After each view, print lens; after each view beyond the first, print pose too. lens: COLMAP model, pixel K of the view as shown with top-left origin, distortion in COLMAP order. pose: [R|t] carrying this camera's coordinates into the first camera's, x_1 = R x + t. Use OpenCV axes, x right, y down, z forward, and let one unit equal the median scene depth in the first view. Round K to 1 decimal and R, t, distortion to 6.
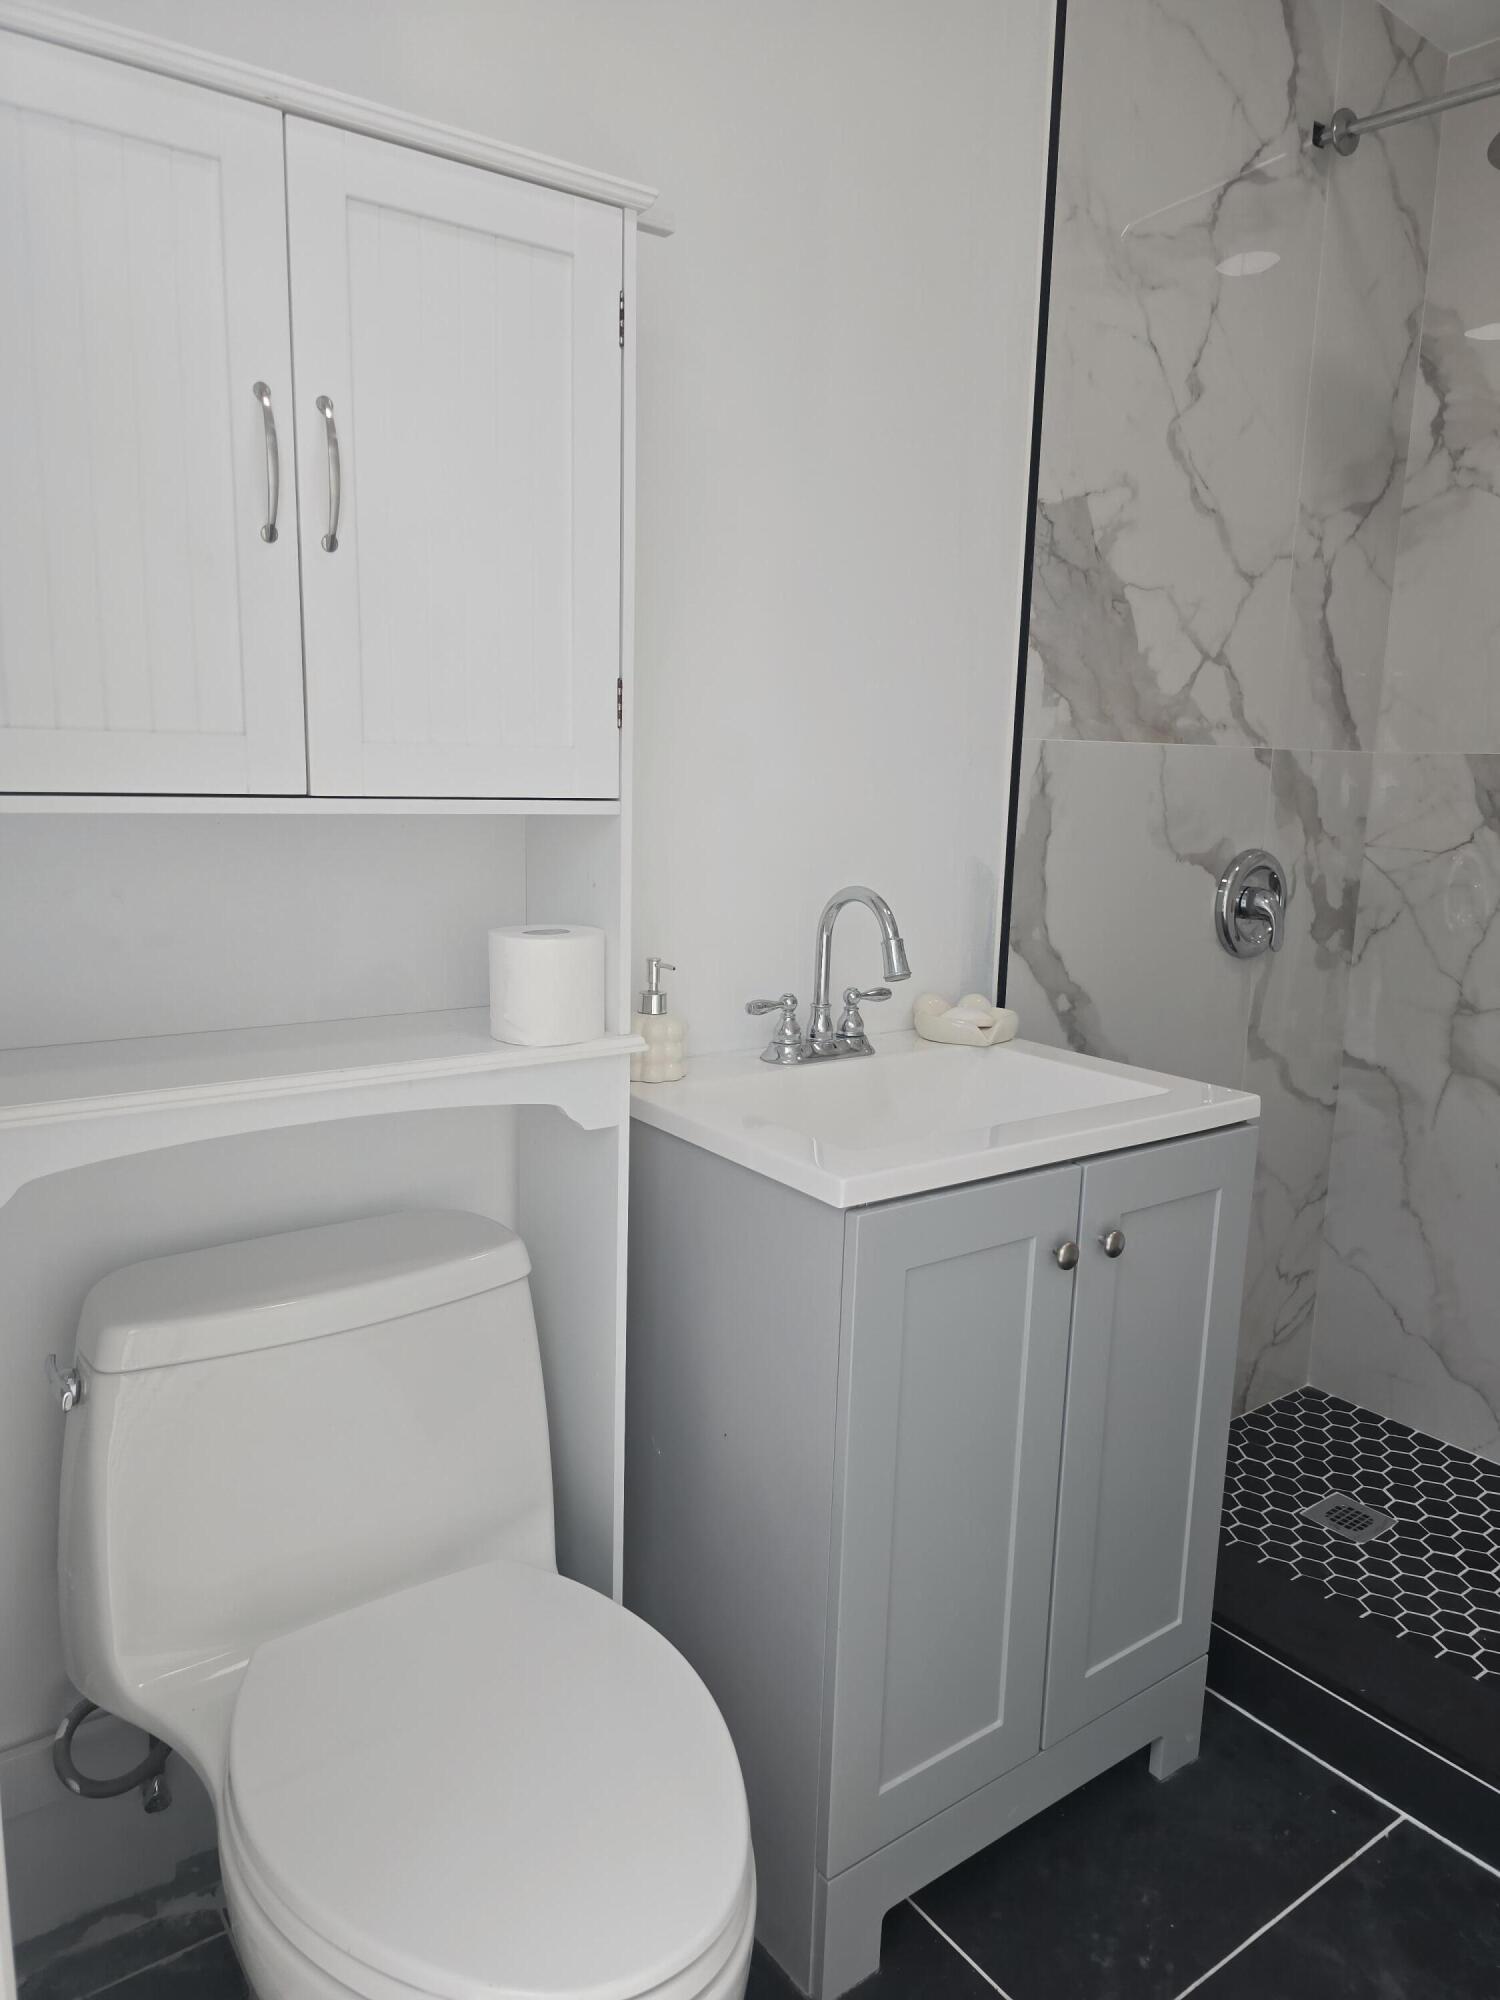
lens RADIAL K [[1349.7, 0, 750.8], [0, 1349.7, 987.9], [0, 0, 1]] dist [0.056605, -0.060456]
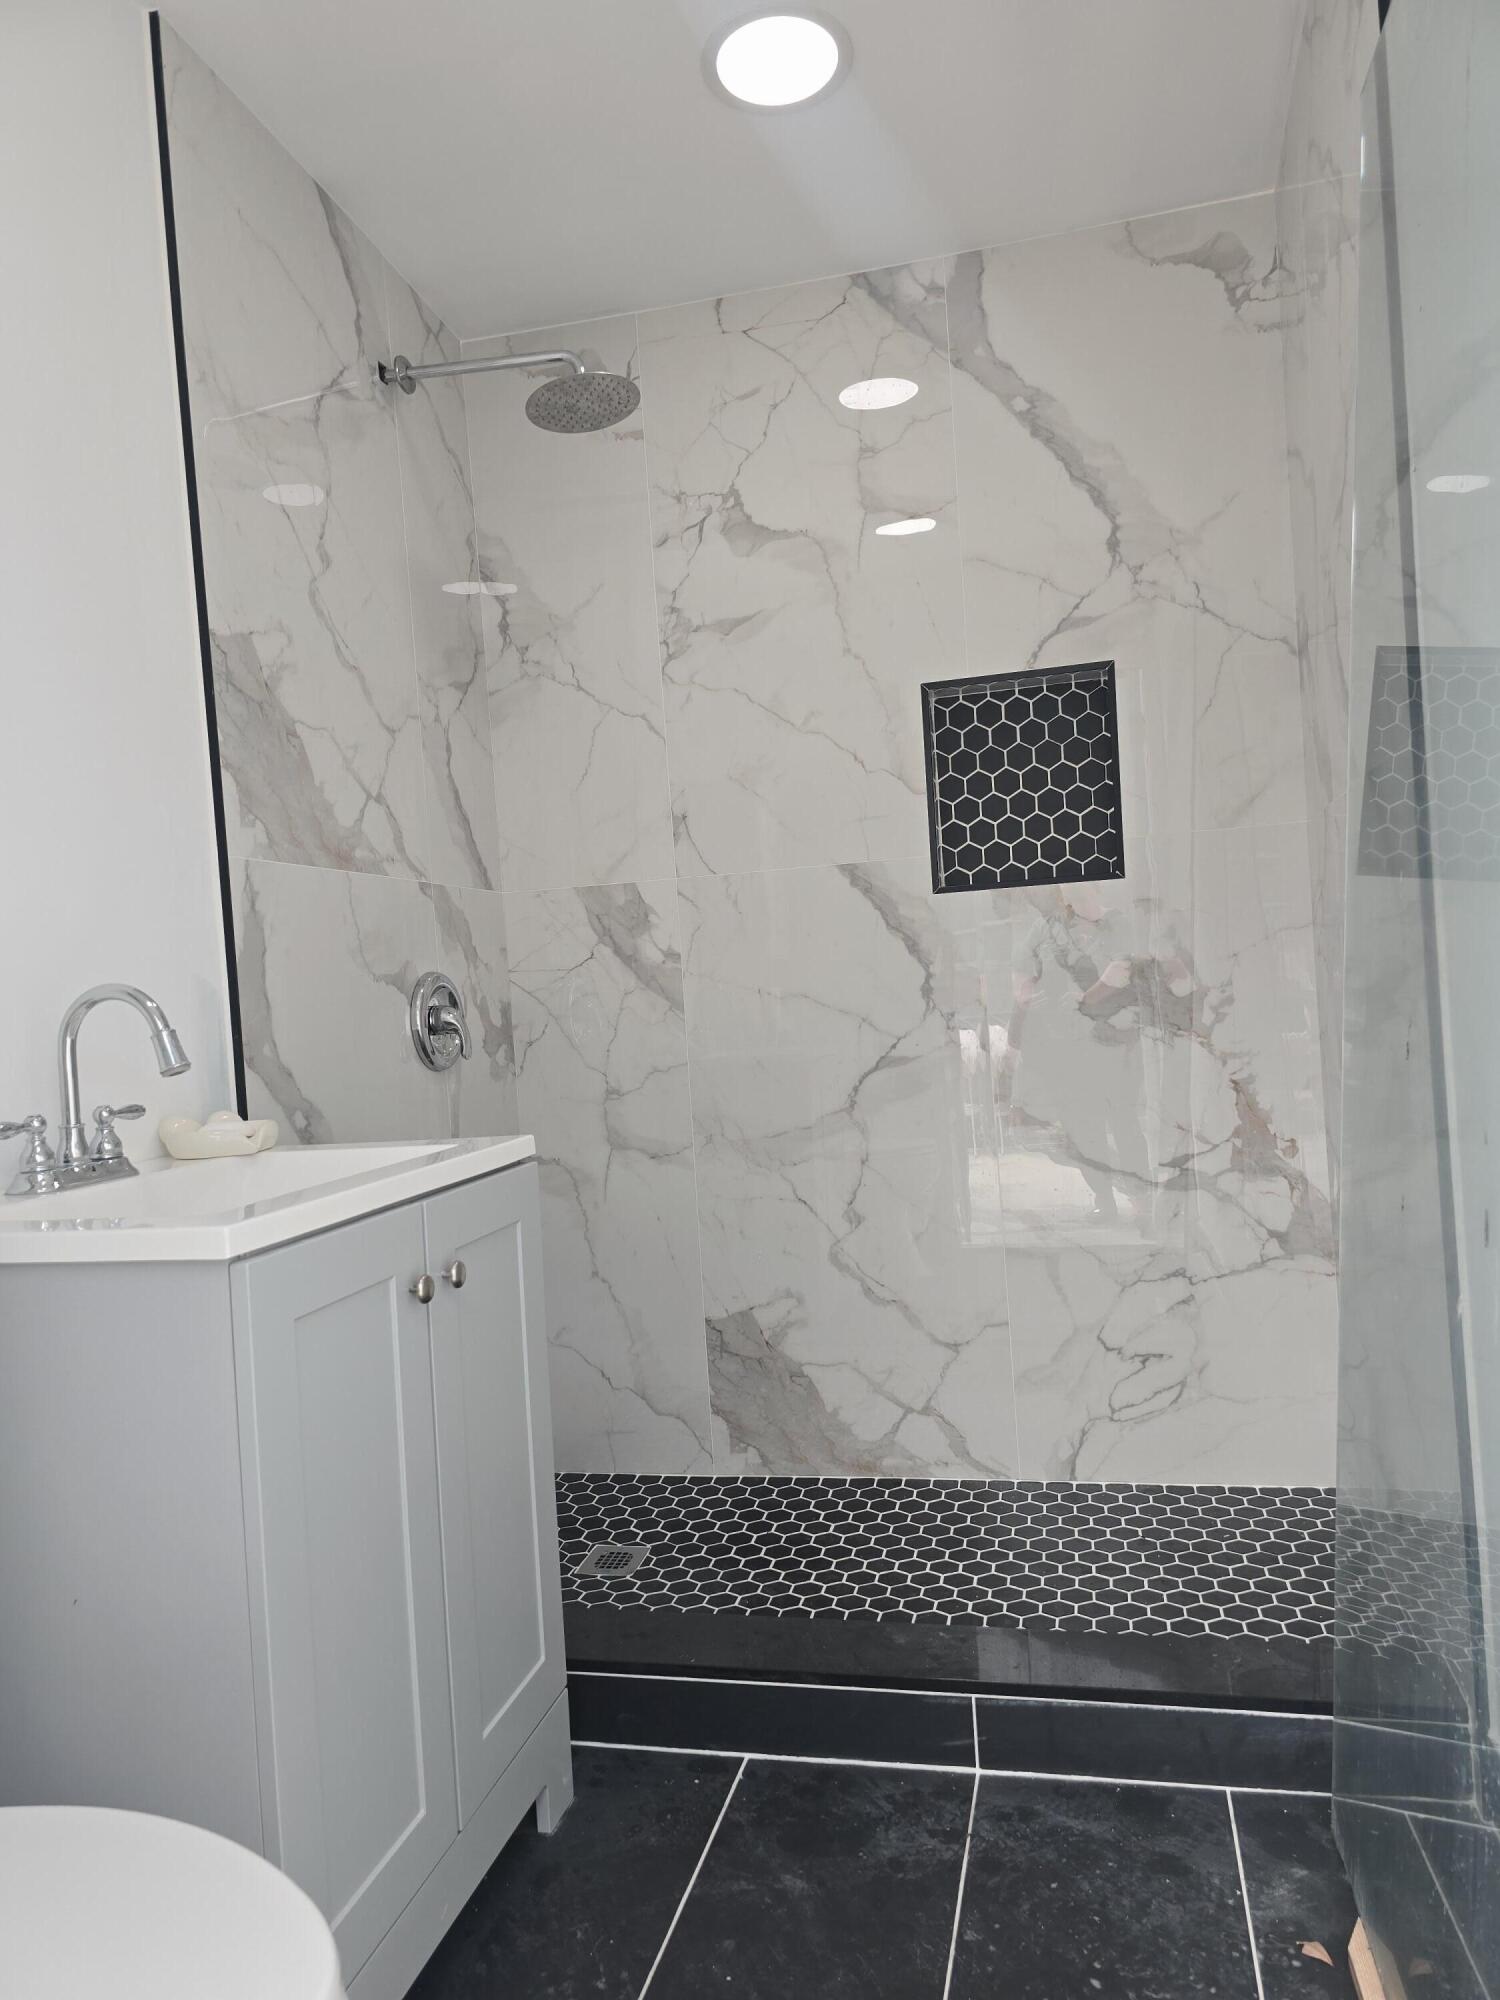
lens RADIAL K [[1349.7, 0, 760.8], [0, 1349.7, 1020.8], [0, 0, 1]] dist [0.056605, -0.060456]
pose [[0.753776, -0.086749, 0.651380, -0.159820], [0.198126, 0.975123, -0.099407, 0.107434], [-0.626552, 0.203986, 0.752212, 0.019800]]
